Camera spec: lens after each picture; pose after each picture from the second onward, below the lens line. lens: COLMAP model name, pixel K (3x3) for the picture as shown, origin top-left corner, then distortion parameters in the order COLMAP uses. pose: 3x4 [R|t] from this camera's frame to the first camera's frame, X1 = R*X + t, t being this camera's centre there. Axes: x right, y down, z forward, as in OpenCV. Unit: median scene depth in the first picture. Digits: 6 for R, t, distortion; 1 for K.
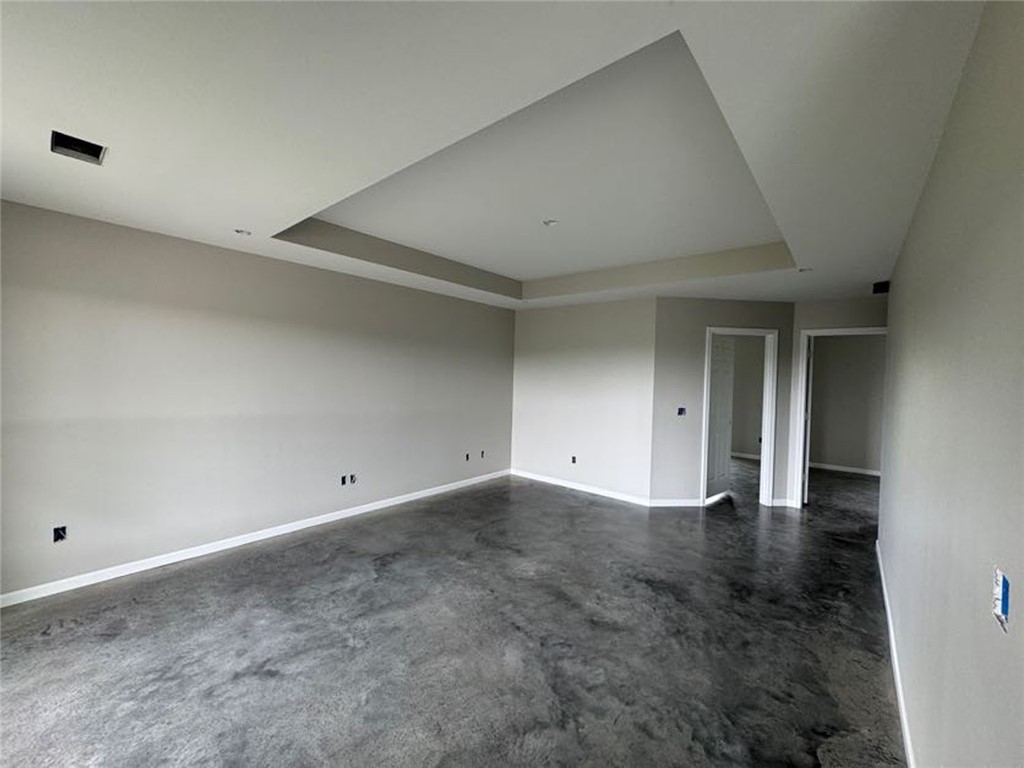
lens RADIAL K [[410.3, 0, 513.2], [0, 410.3, 380.0], [0, 0, 1]] dist [-0.001922, 0.000212]
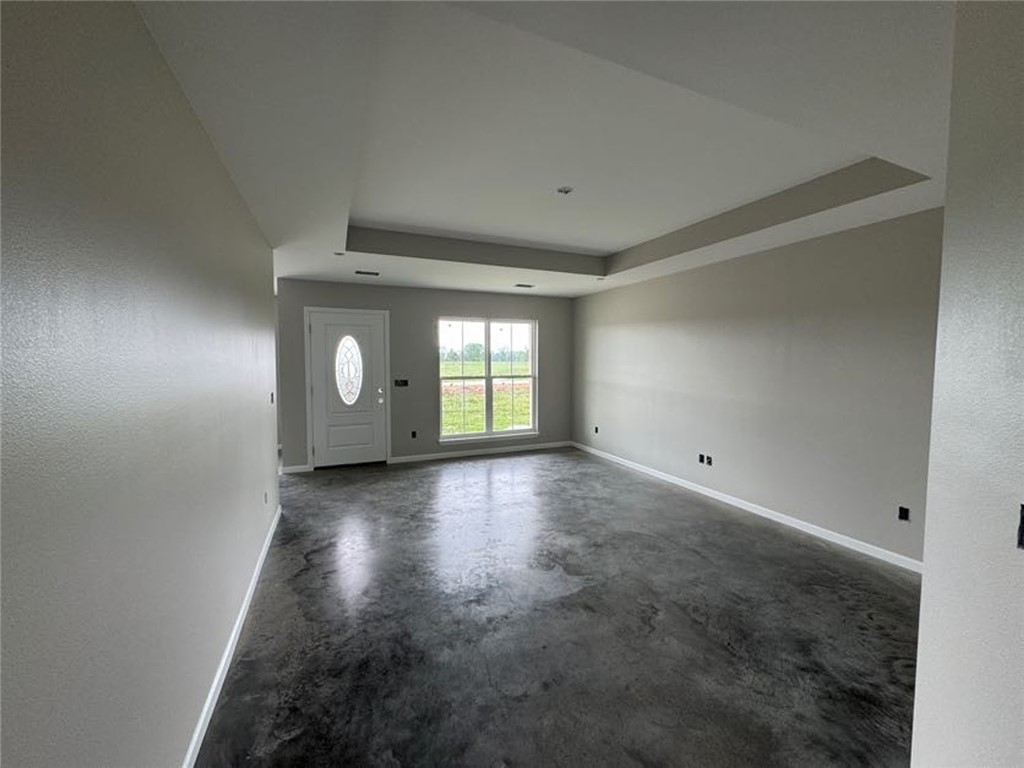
lens RADIAL K [[410.3, 0, 513.5], [0, 410.3, 385.6], [0, 0, 1]] dist [-0.001922, 0.000212]
pose [[-0.446414, 0.029293, -0.894347, 1.126784], [-0.028020, 0.998516, 0.046691, 0.025242], [0.894388, 0.045903, -0.444931, 1.512301]]
